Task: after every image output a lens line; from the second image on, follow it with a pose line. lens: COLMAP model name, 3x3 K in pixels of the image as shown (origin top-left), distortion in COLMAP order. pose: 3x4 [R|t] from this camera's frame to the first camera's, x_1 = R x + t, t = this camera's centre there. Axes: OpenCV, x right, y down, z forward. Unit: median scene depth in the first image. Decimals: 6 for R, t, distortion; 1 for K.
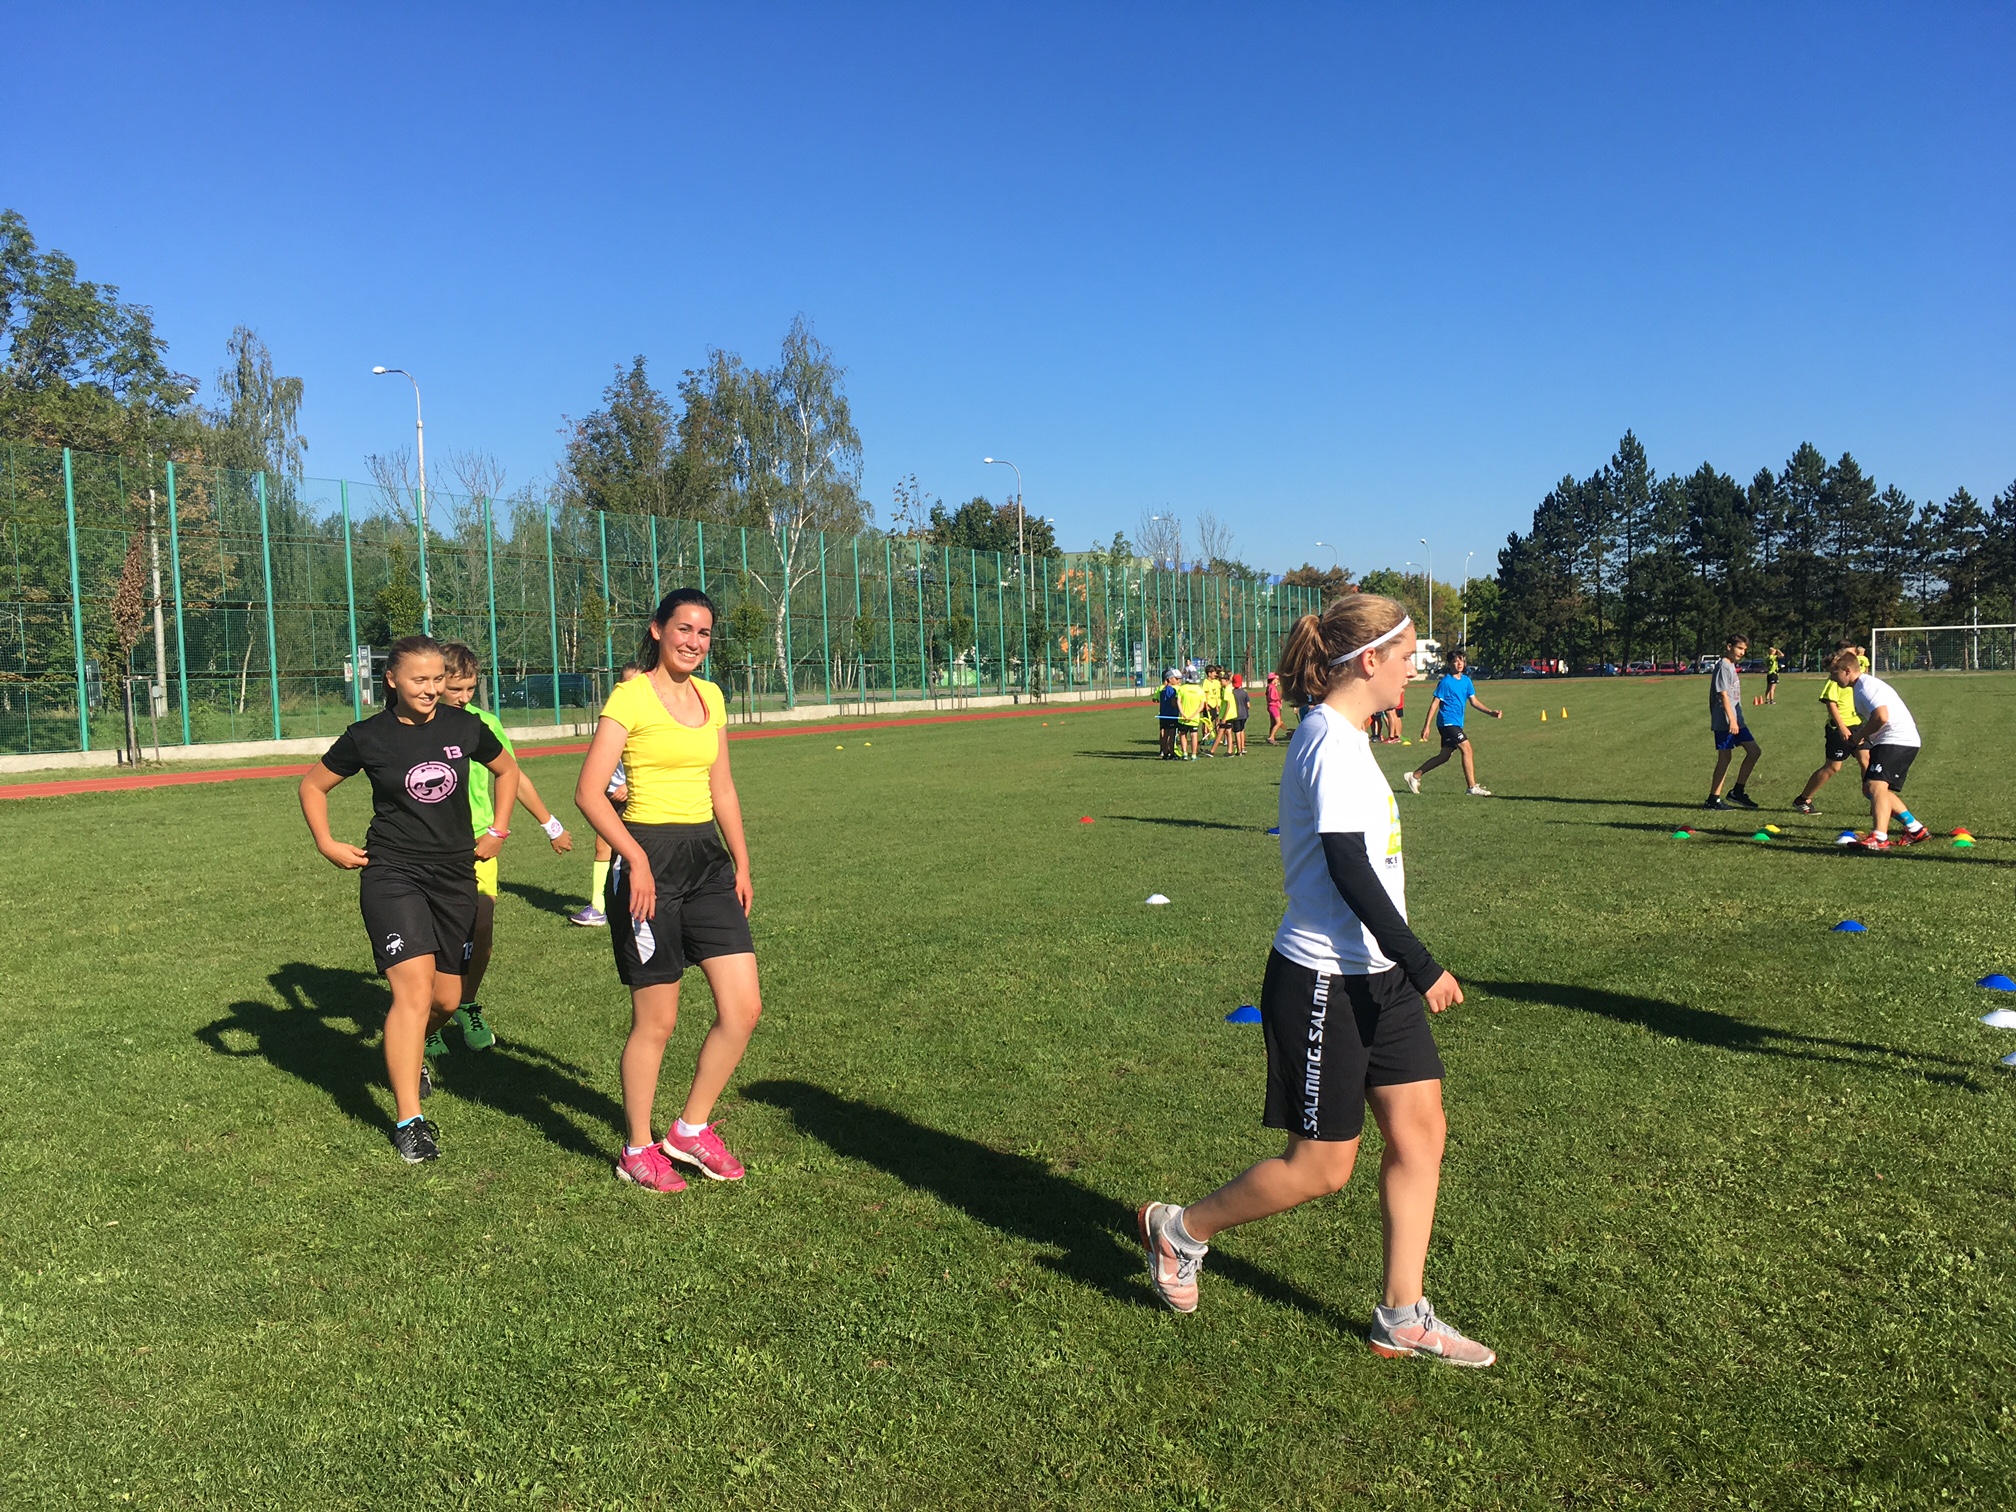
lens RADIAL K [[1717.8, 0, 1003.7], [0, 1717.8, 758.4], [0, 0, 1]] dist [0.076285, -0.092721]
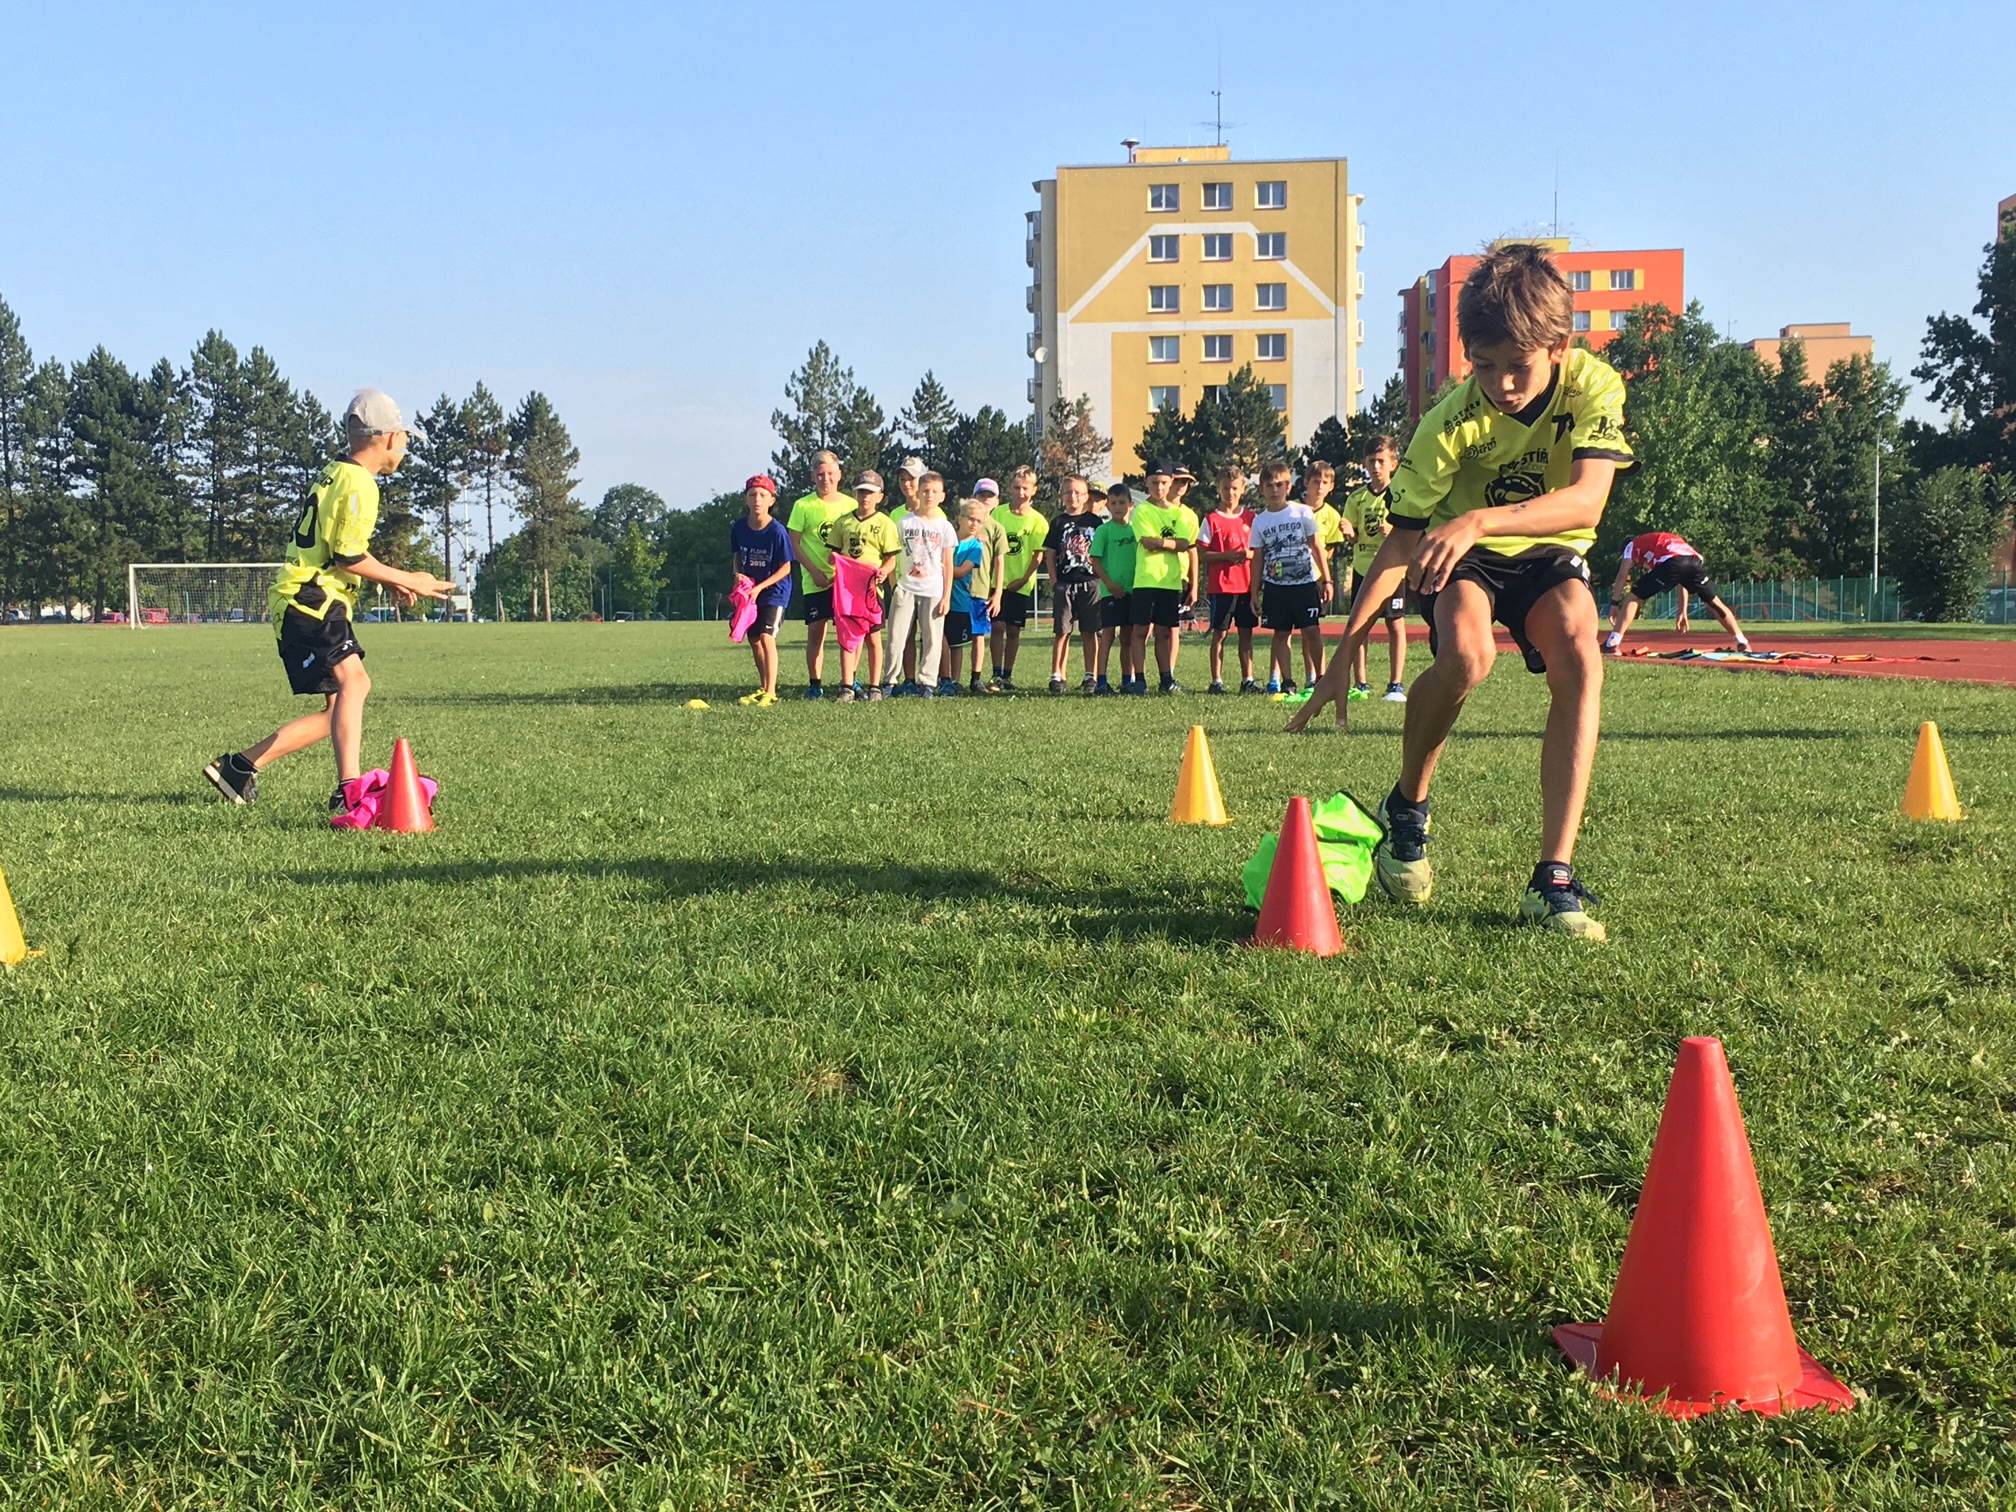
lens RADIAL K [[2332.9, 0, 1008.3], [0, 2332.9, 764.8], [0, 0, 1]] dist [0.048864, 0.000000]
pose [[0.871599, -0.016655, 0.489936, 0.260121], [0.013524, 0.999859, 0.009929, 0.008831], [-0.490033, -0.002028, 0.871702, -0.099364]]
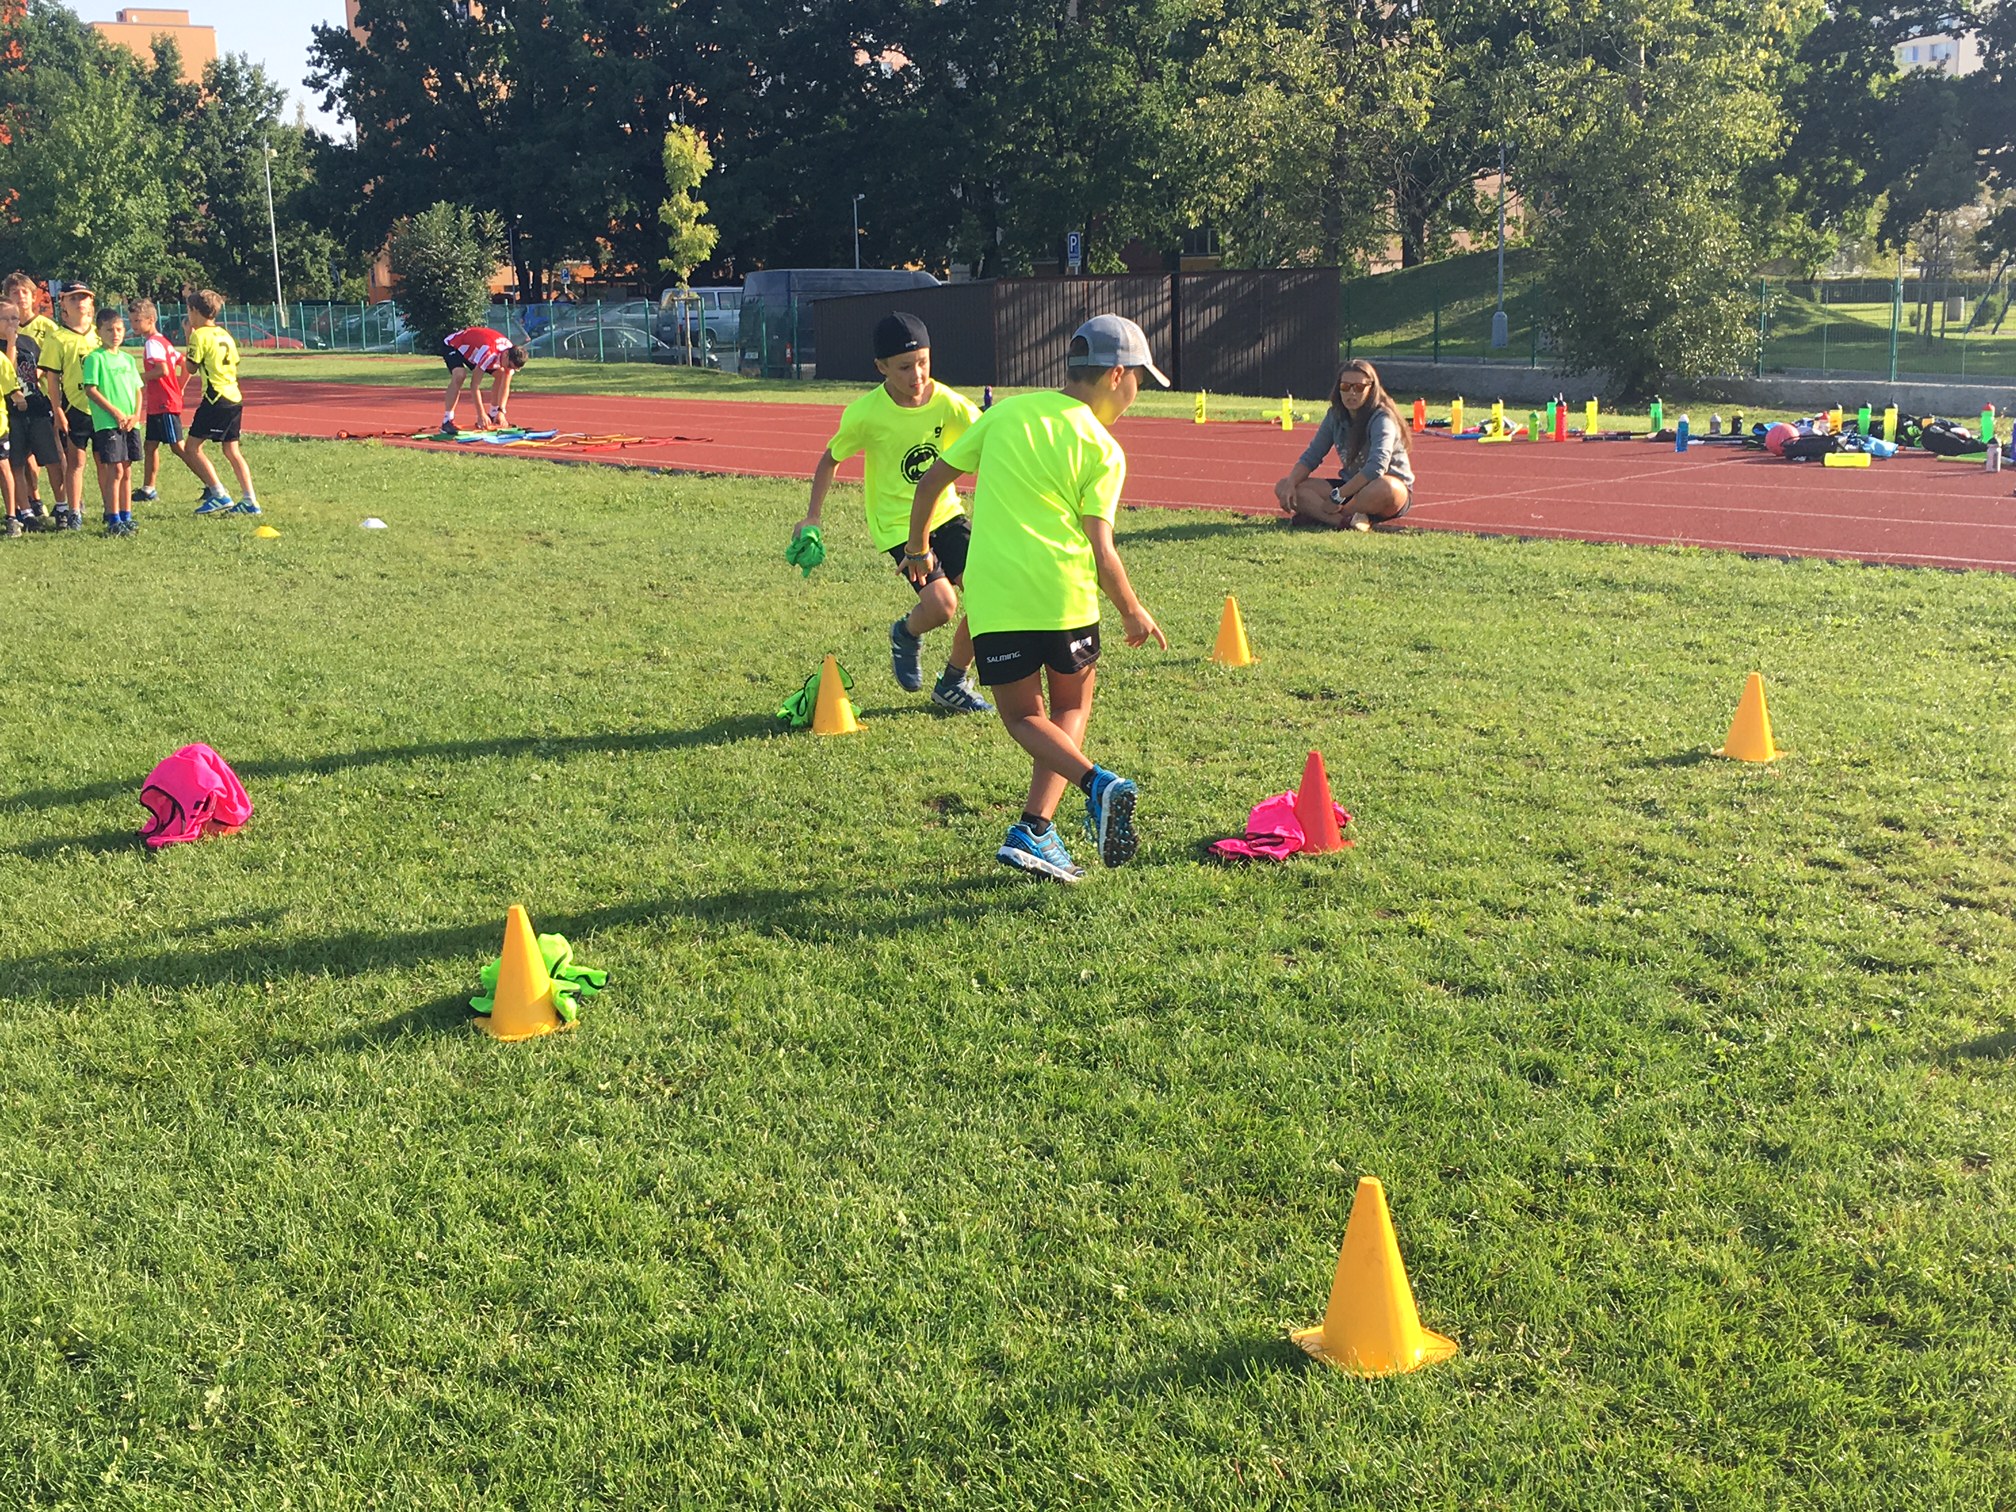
lens RADIAL K [[2332.9, 0, 994.7], [0, 2332.9, 742.8], [0, 0, 1]] dist [0.048864, 0.000000]
pose [[0.378178, -0.168363, 0.910294, 0.226388], [0.062950, 0.985724, 0.156162, -0.000381], [-0.923590, -0.001754, 0.383377, -0.083469]]
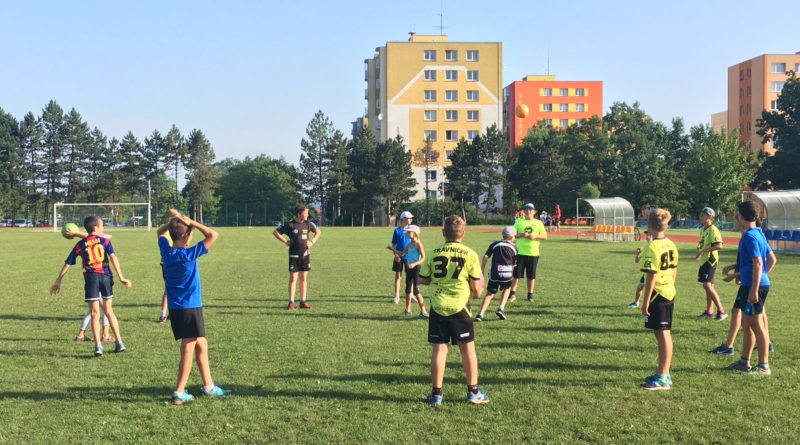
lens RADIAL K [[926.5, 0, 400.3], [0, 926.5, 227.0], [0, 0, 1]] dist [0.045374, 0.000000]
pose [[0.781065, 0.009992, 0.624369, 0.145268], [0.019112, 0.999021, -0.039896, -0.004878], [-0.624157, 0.043095, 0.780110, 0.028874]]
